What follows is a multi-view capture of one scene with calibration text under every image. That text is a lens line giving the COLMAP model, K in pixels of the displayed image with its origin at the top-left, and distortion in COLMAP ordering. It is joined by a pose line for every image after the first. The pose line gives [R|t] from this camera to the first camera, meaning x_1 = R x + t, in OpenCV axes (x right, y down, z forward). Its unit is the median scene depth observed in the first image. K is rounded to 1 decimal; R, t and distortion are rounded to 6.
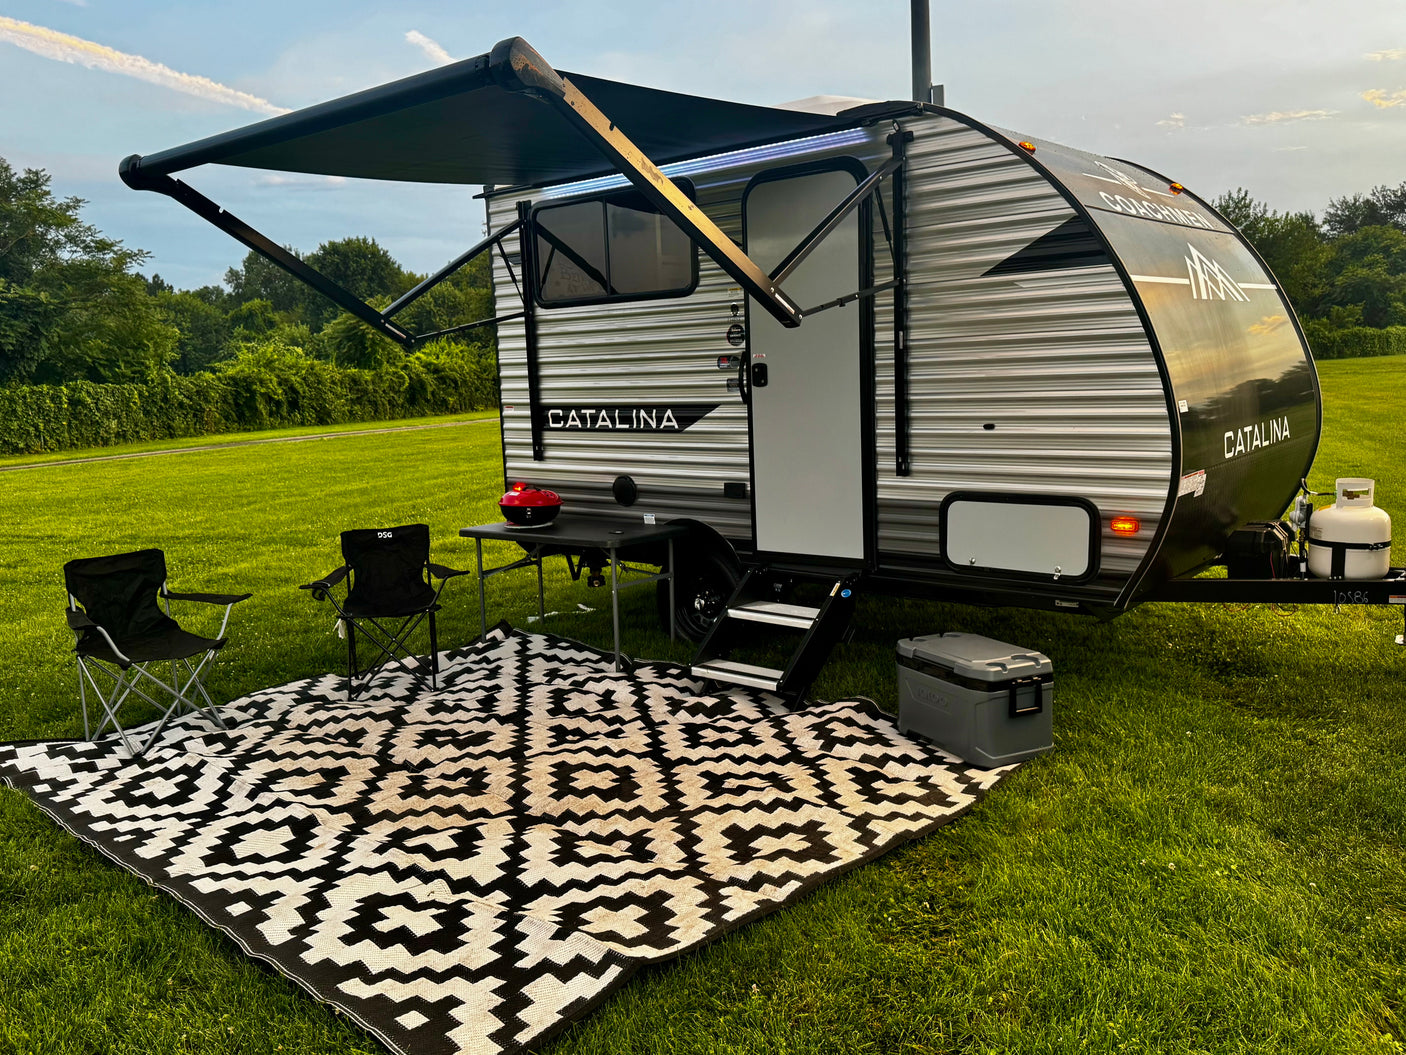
lens RADIAL K [[1108.0, 0, 695.9], [0, 1108.0, 524.3], [0, 0, 1]] dist [0.141374, -0.249597]
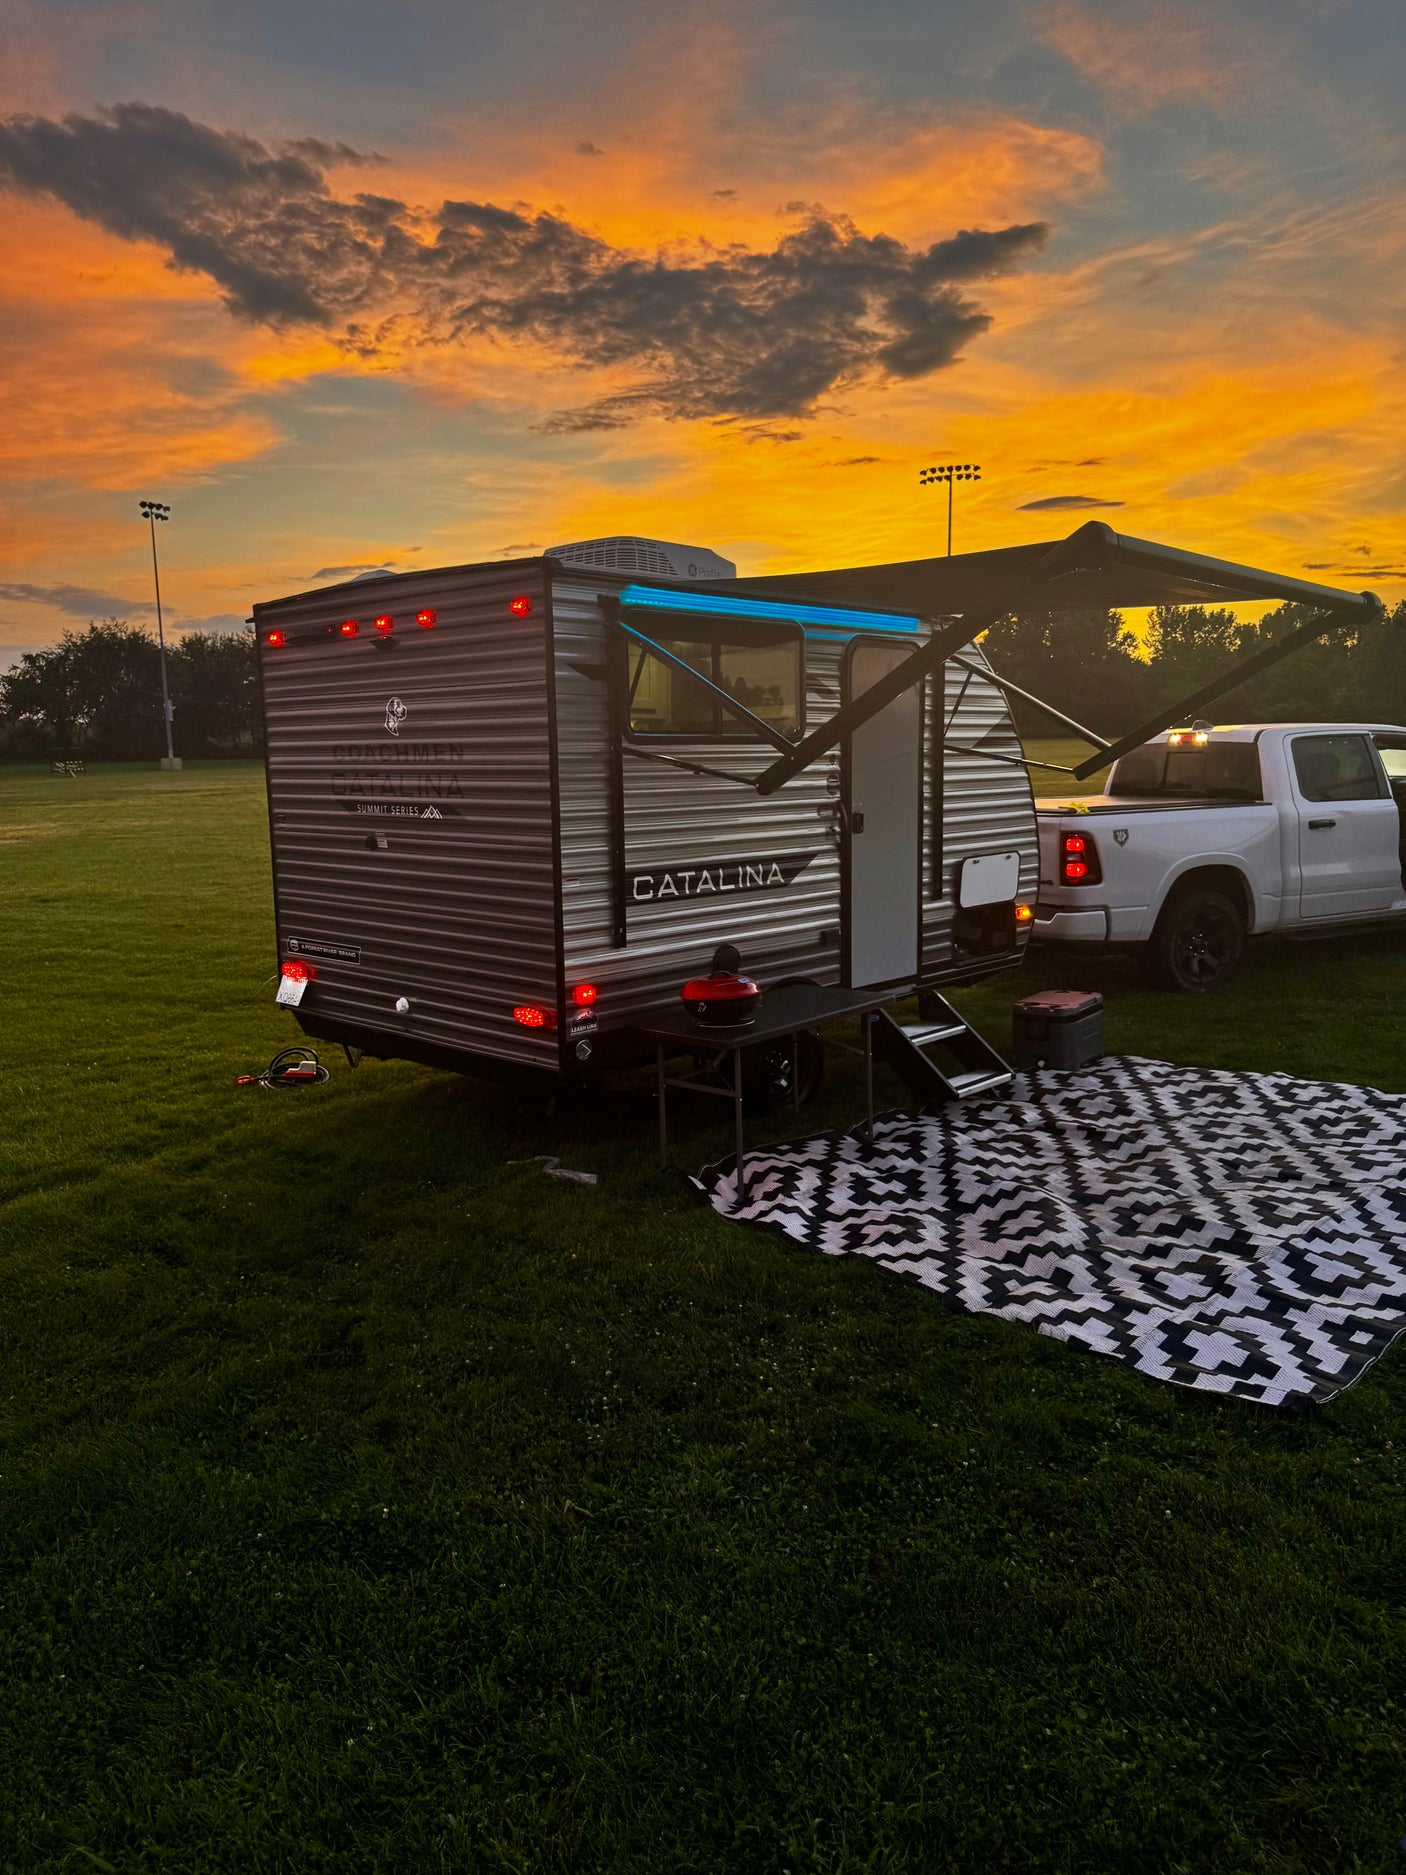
lens RADIAL K [[1308.7, 0, 703.0], [0, 1308.7, 937.5], [0, 0, 1]] dist [0.111580, -0.158363]
pose [[0.073229, -0.097808, 0.992507, -1.070763], [0.156136, 0.984032, 0.085453, -0.138988], [-0.985017, 0.148708, 0.087331, 0.935041]]
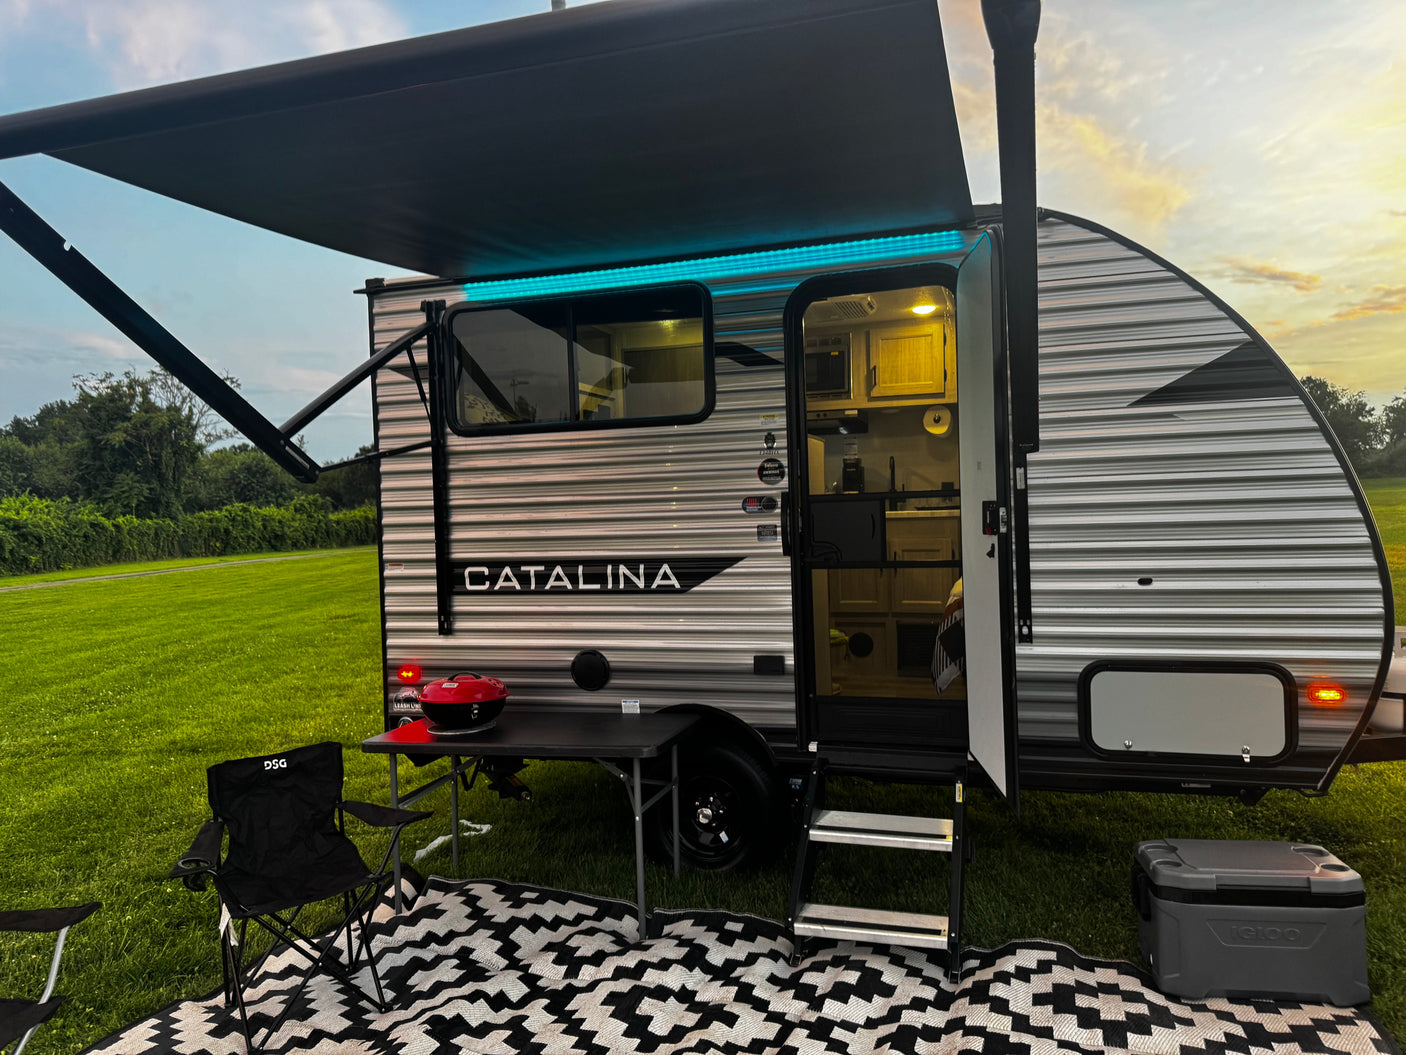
lens RADIAL K [[981.3, 0, 690.0], [0, 981.3, 531.9], [0, 0, 1]] dist [0.111580, -0.158363]
pose [[0.923261, 0.000078, 0.384172, -0.264235], [0.051135, 0.991077, -0.123093, -0.038228], [-0.380754, 0.133292, 0.915019, 0.341299]]
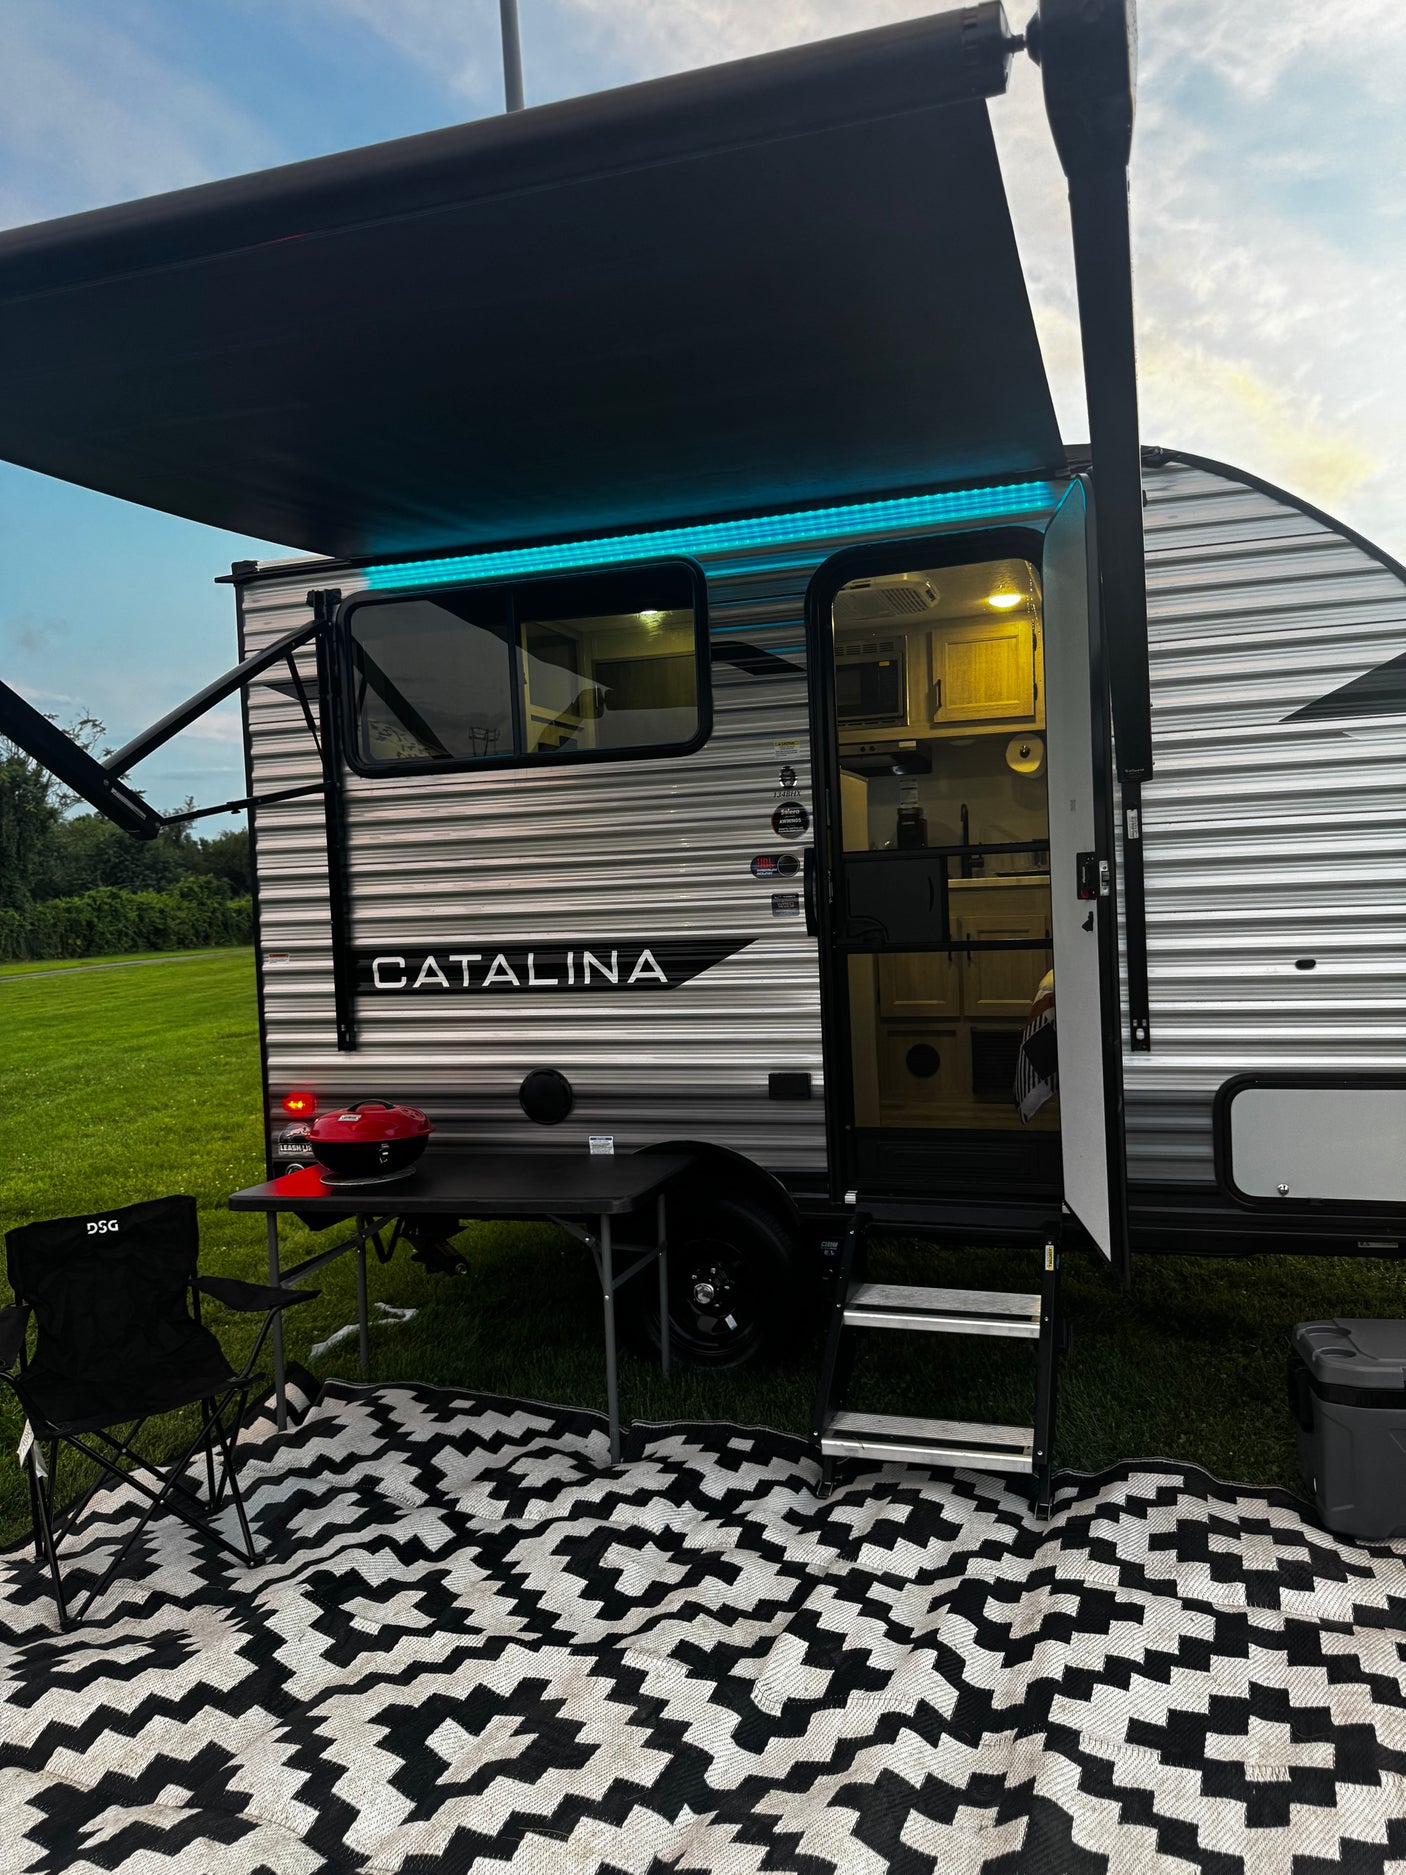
lens RADIAL K [[1308.7, 0, 703.0], [0, 1308.7, 937.5], [0, 0, 1]] dist [0.111580, -0.158363]
pose [[0.924510, -0.014578, 0.380880, -0.243759], [0.060858, 0.992095, -0.109748, -0.032839], [-0.376269, 0.124643, 0.918088, 0.355990]]
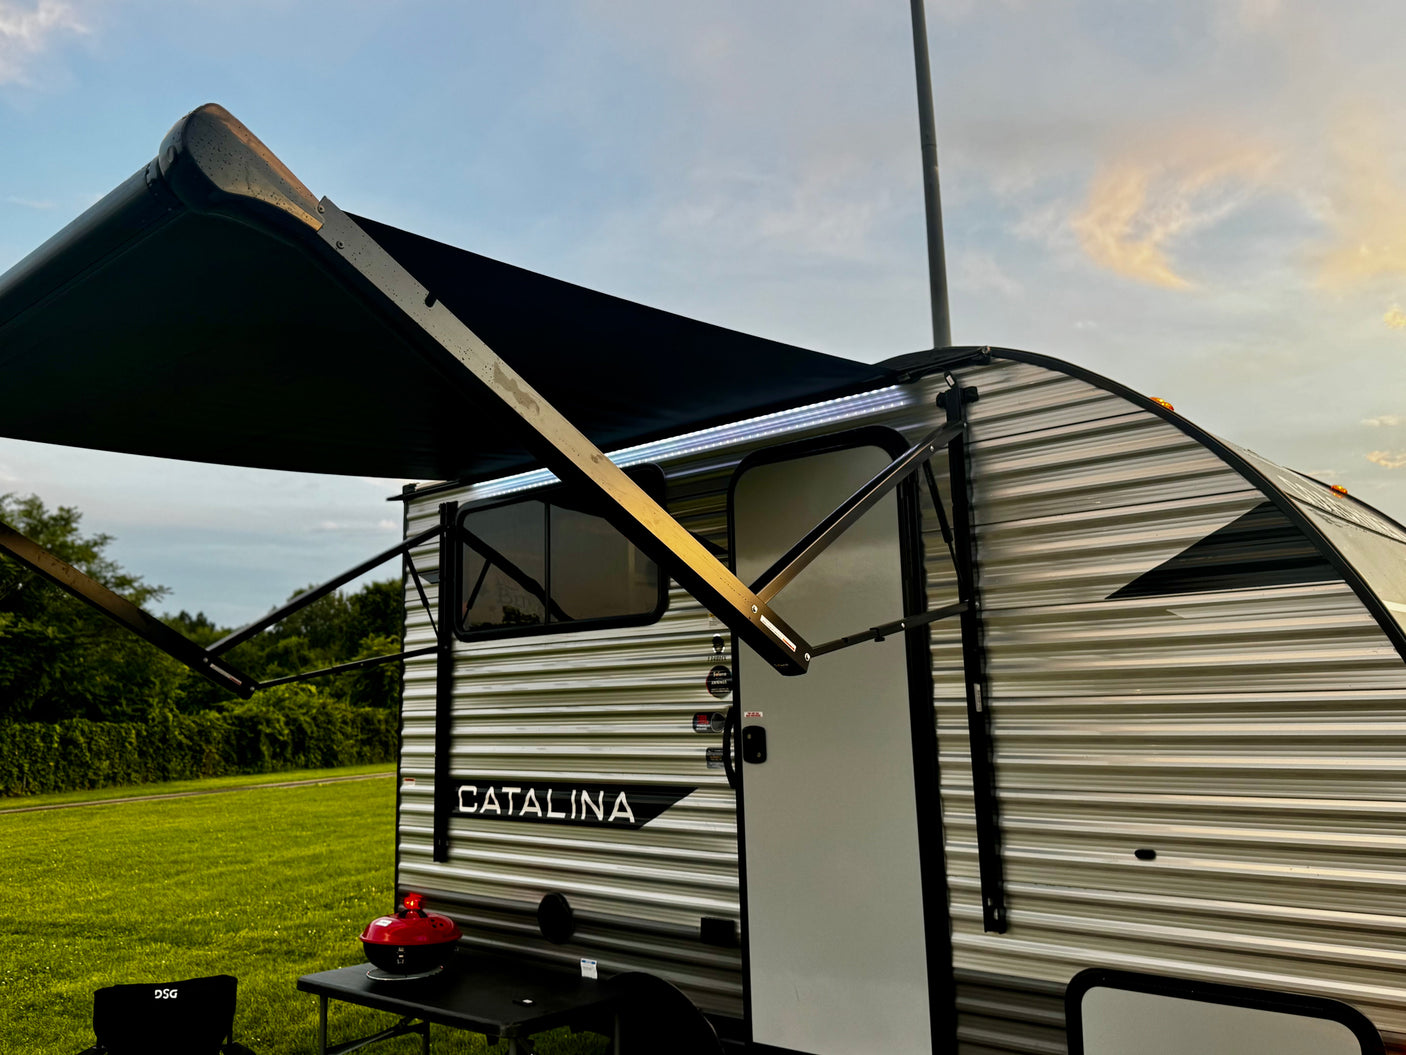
lens RADIAL K [[1108.0, 0, 695.9], [0, 1108.0, 524.3], [0, 0, 1]] dist [0.141374, -0.249597]
pose [[0.999419, 0.007900, -0.033169, 0.039016], [-0.017383, 0.954926, -0.296333, -0.057153], [0.029333, 0.296738, 0.954508, 0.305897]]
